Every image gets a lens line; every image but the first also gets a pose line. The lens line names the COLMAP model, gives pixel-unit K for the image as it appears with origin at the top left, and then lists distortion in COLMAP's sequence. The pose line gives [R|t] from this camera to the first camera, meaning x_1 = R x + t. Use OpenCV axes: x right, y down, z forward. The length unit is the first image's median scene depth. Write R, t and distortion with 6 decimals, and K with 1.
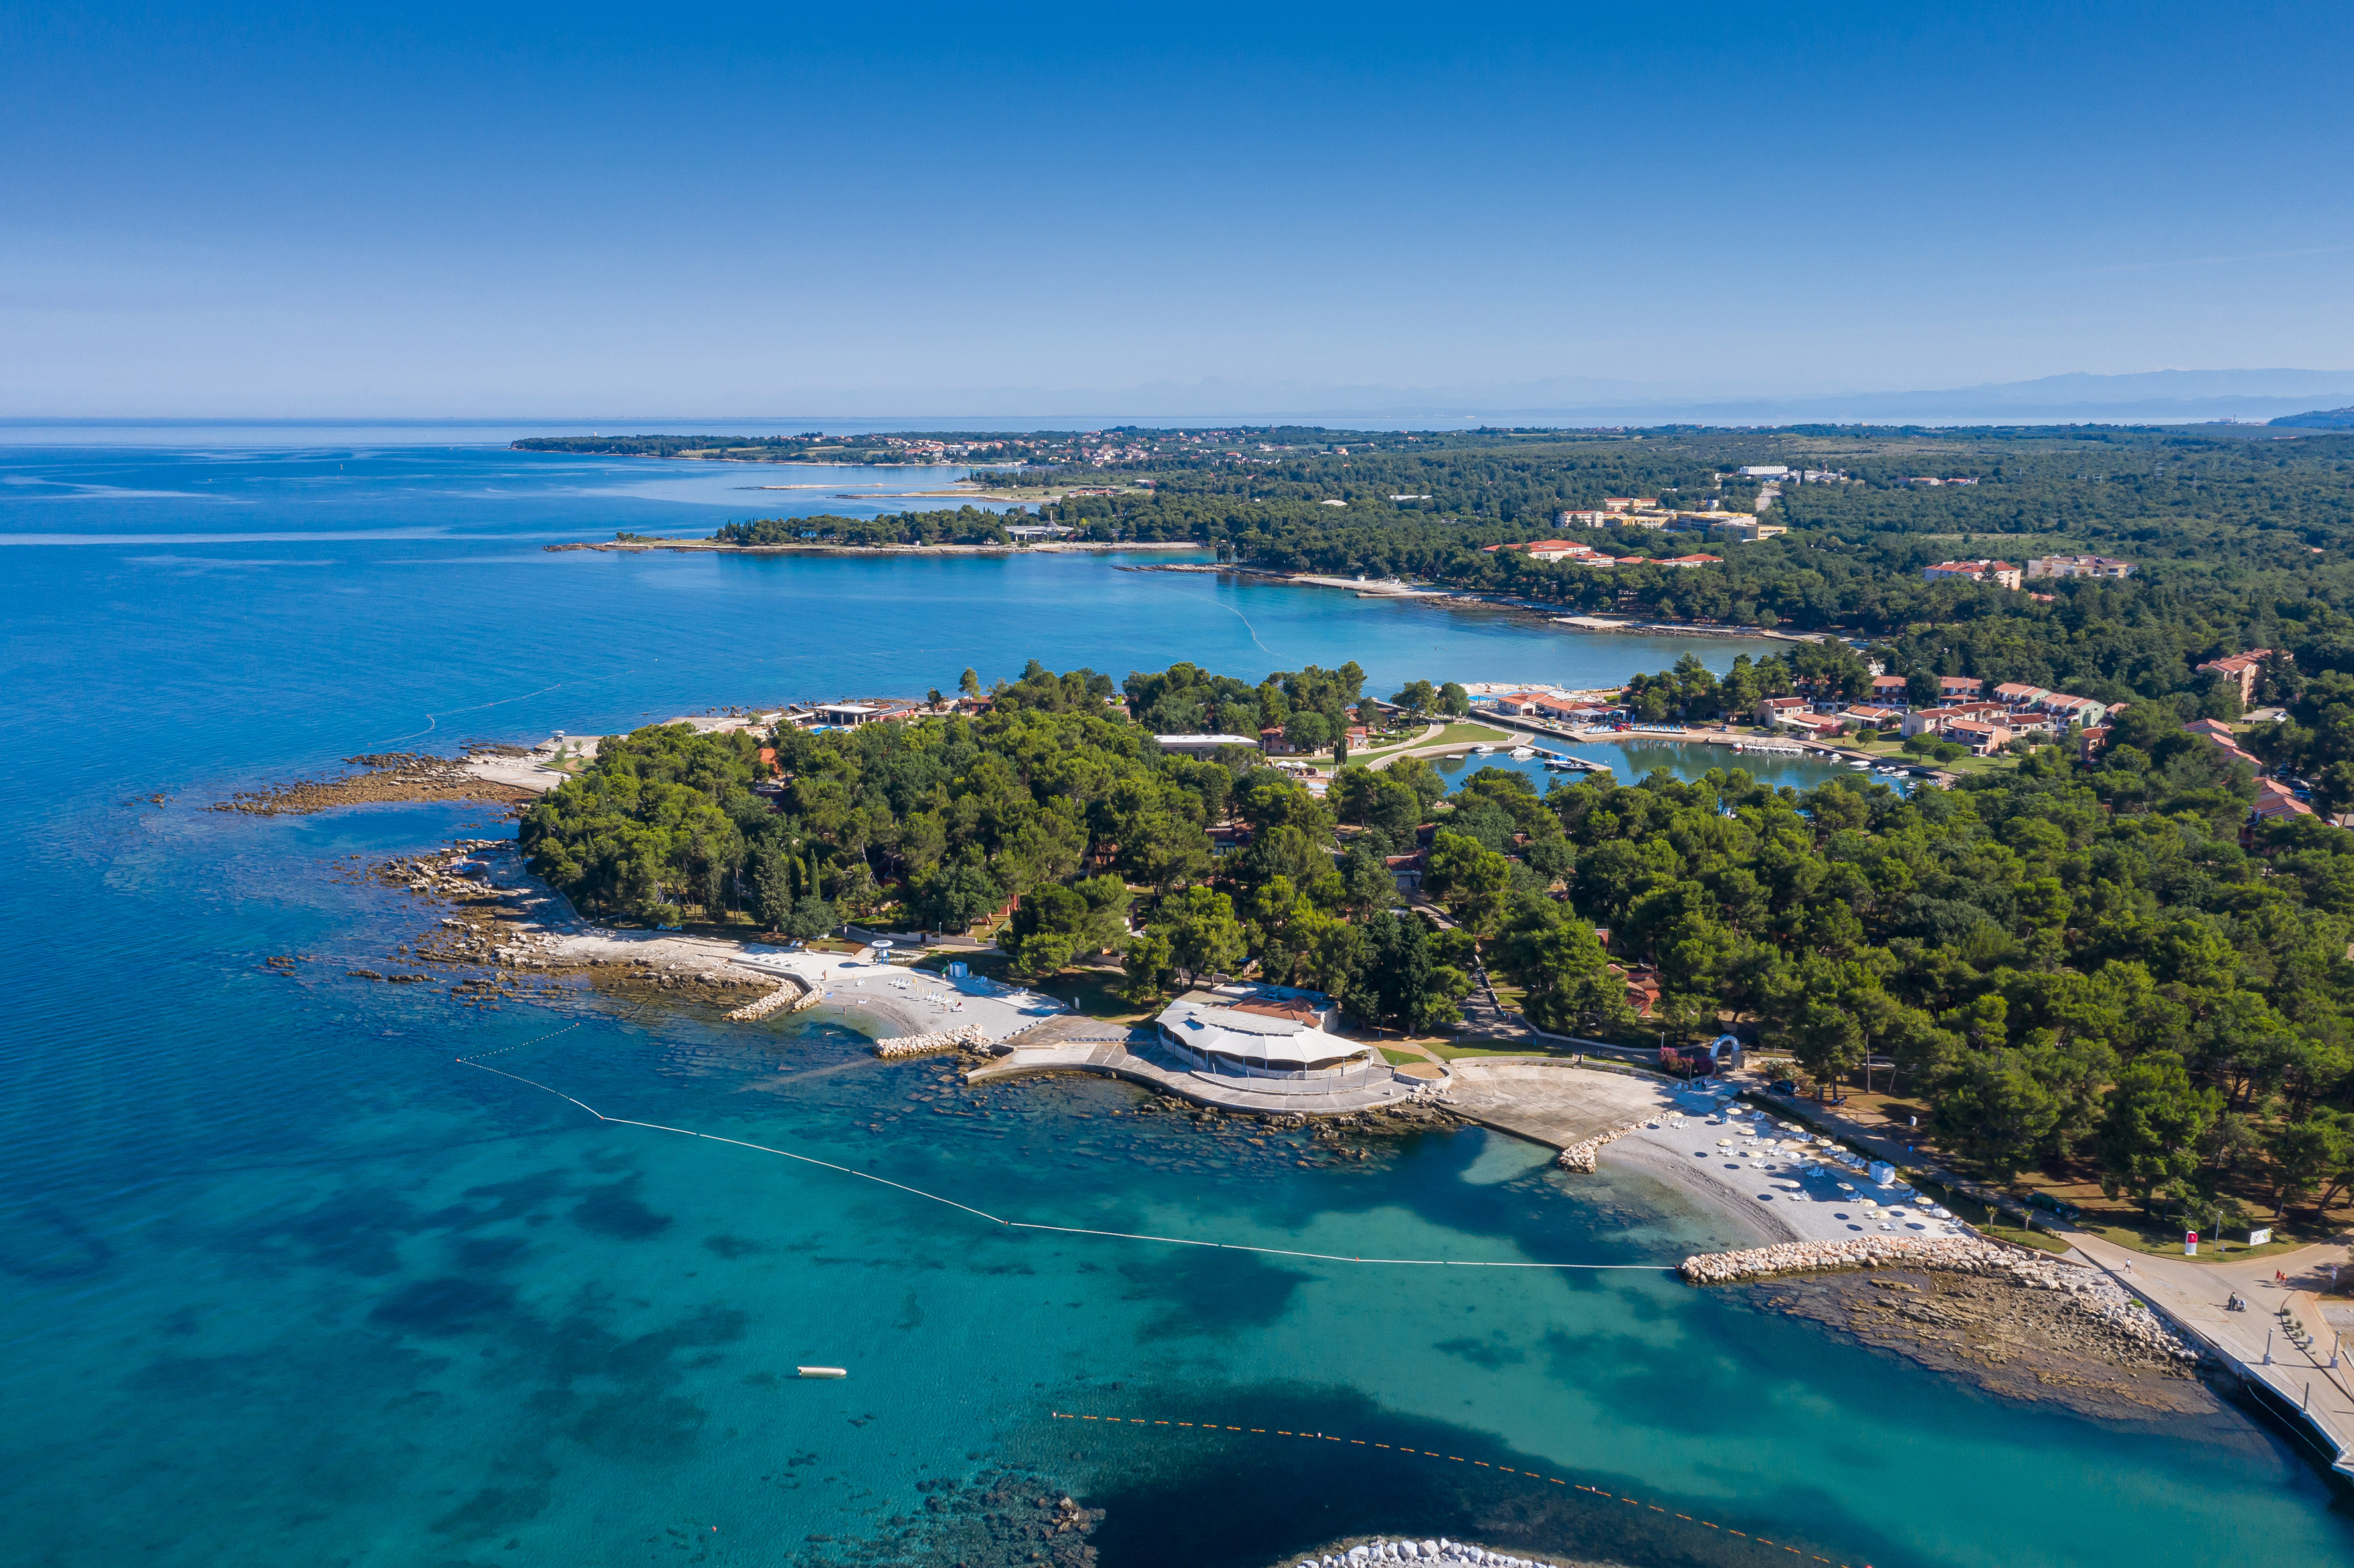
lens RADIAL K [[1909.9, 0, 1177.0], [0, 1909.9, 784.0], [0, 0, 1]] dist [-0.018721, 0.096829]
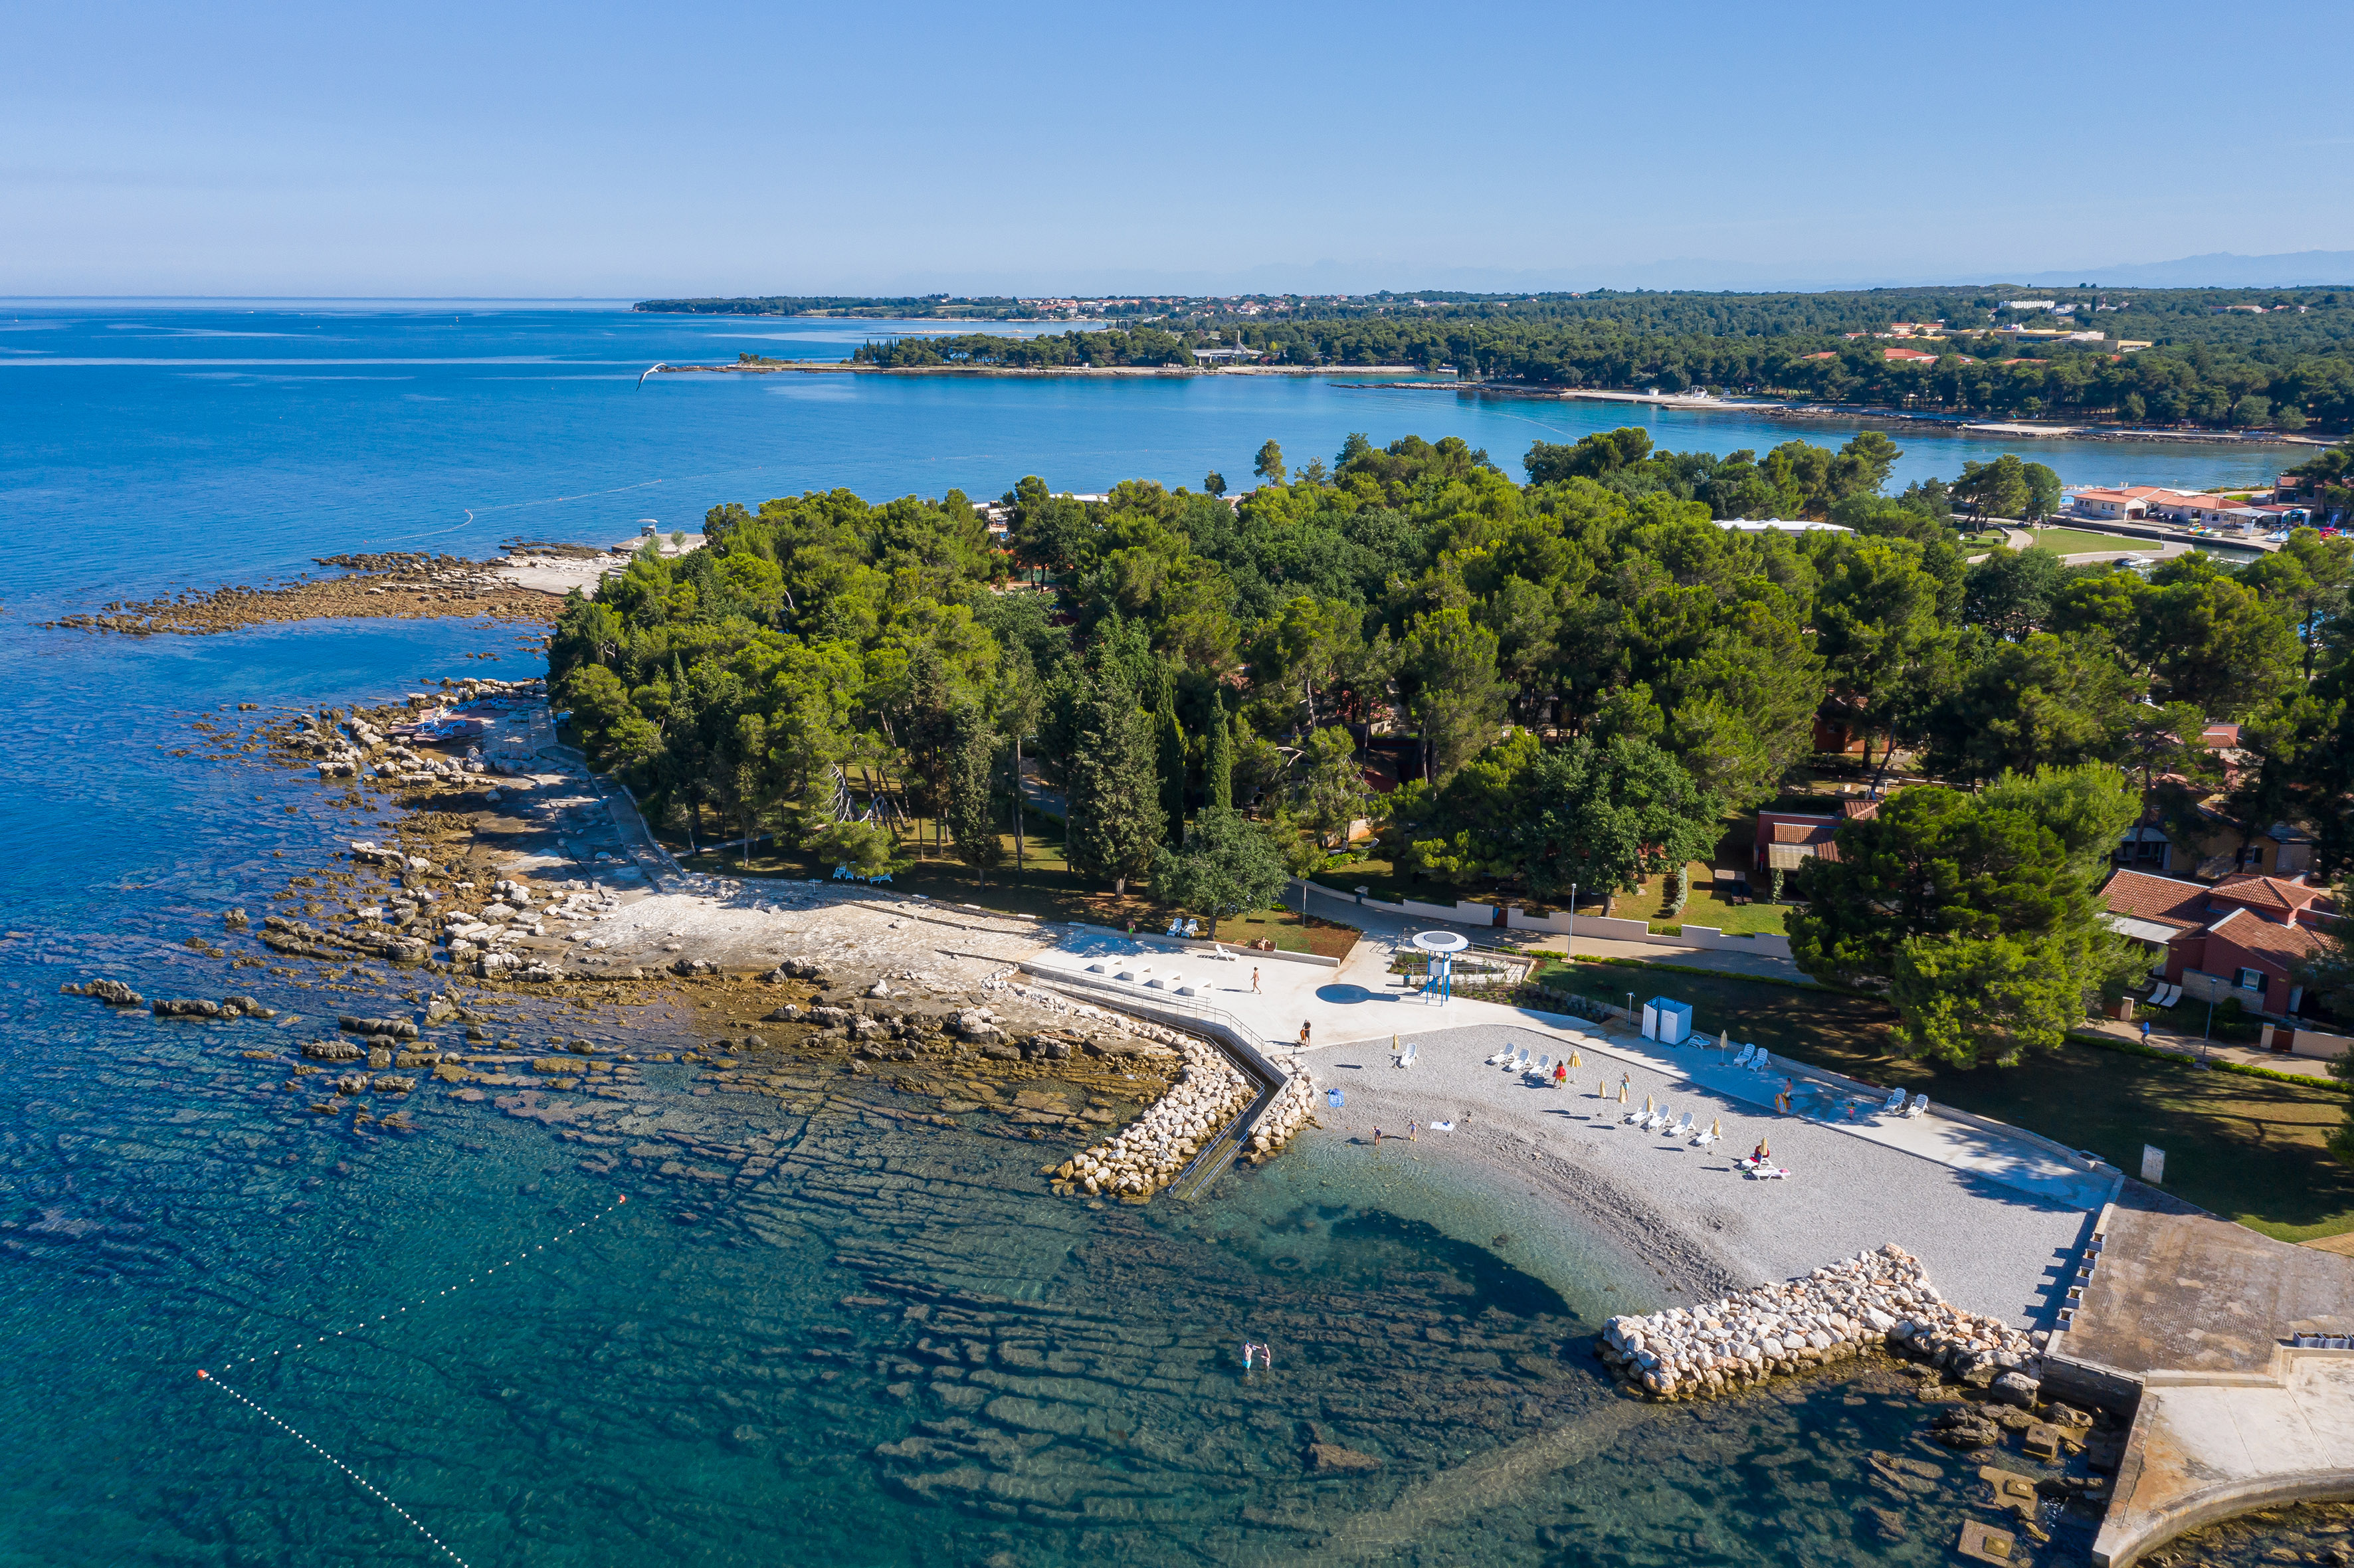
lens RADIAL K [[1833.7, 0, 1177.0], [0, 1833.7, 784.0], [0, 0, 1]] dist [-0.008520, 0.028041]
pose [[0.998561, 0.014555, -0.051623, -0.177083], [-0.011241, 0.997892, 0.063917, 0.028735], [0.052444, -0.063245, 0.996619, 0.604924]]
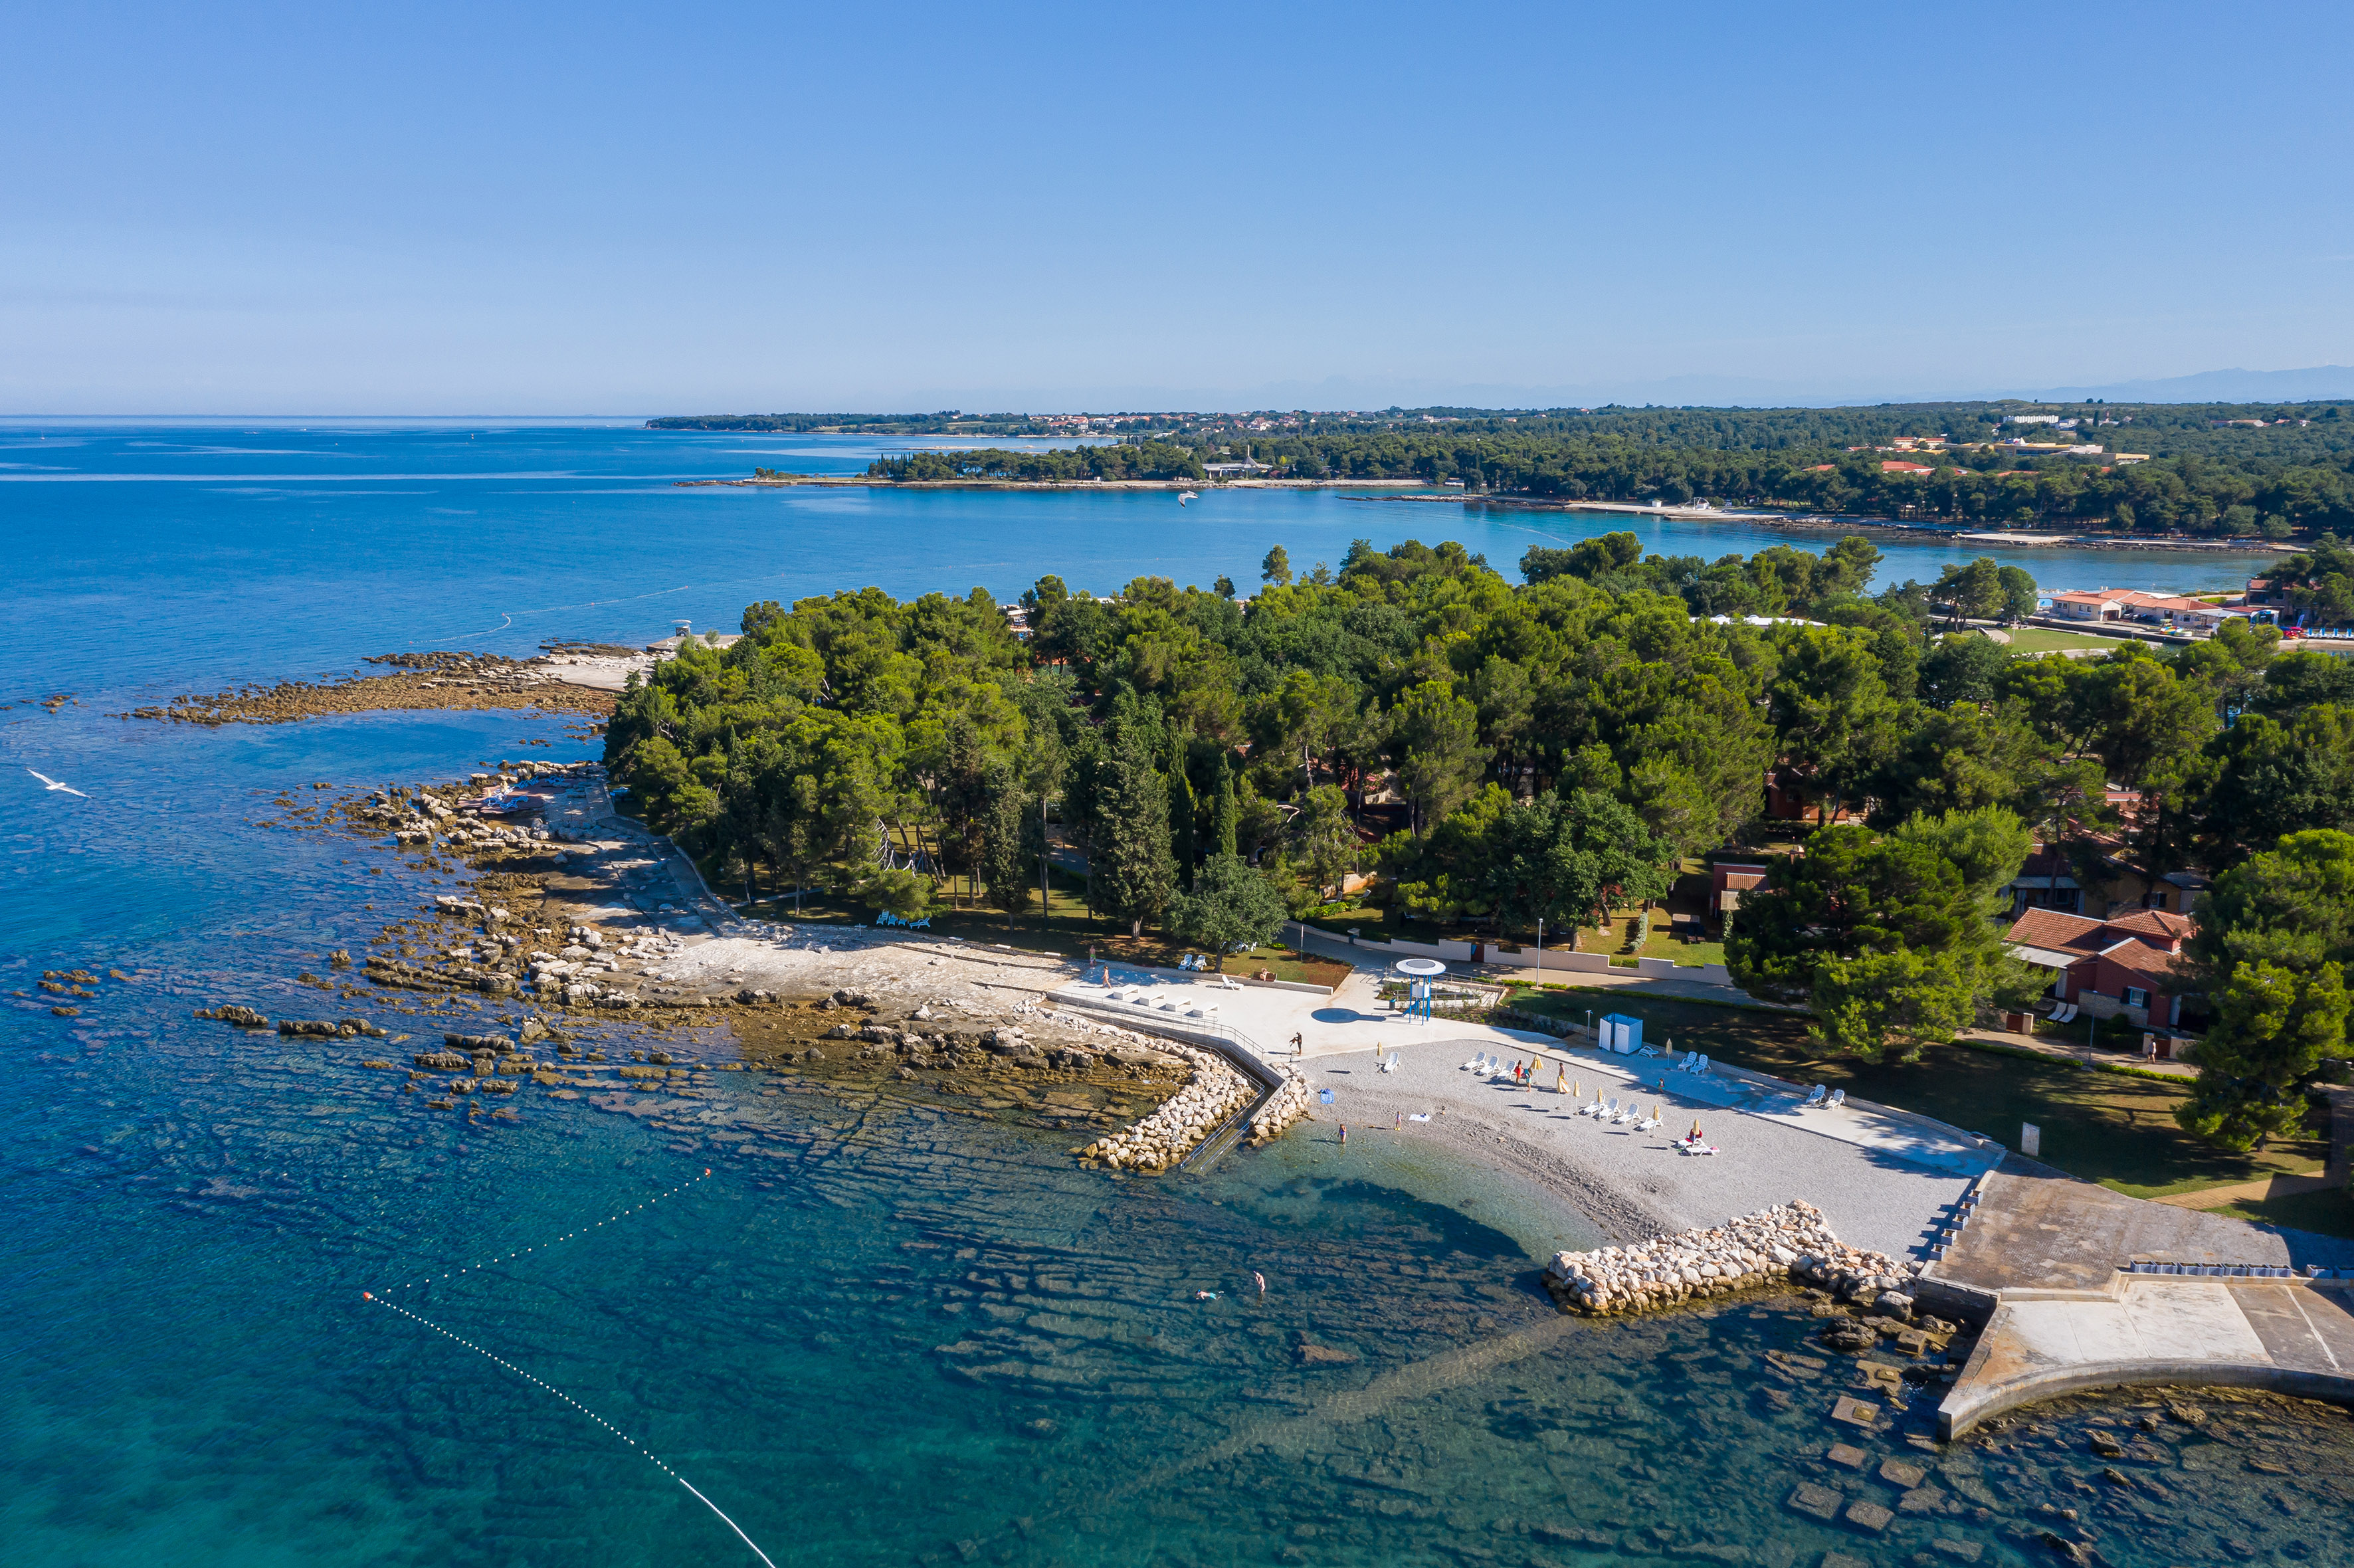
lens RADIAL K [[1866.4, 0, 1177.0], [0, 1866.4, 784.0], [0, 0, 1]] dist [-0.011922, 0.036119]
pose [[0.998250, 0.010844, -0.058127, -0.174131], [-0.010849, 0.999941, 0.000227, 0.041219], [0.058126, 0.000404, 0.998309, 0.552155]]
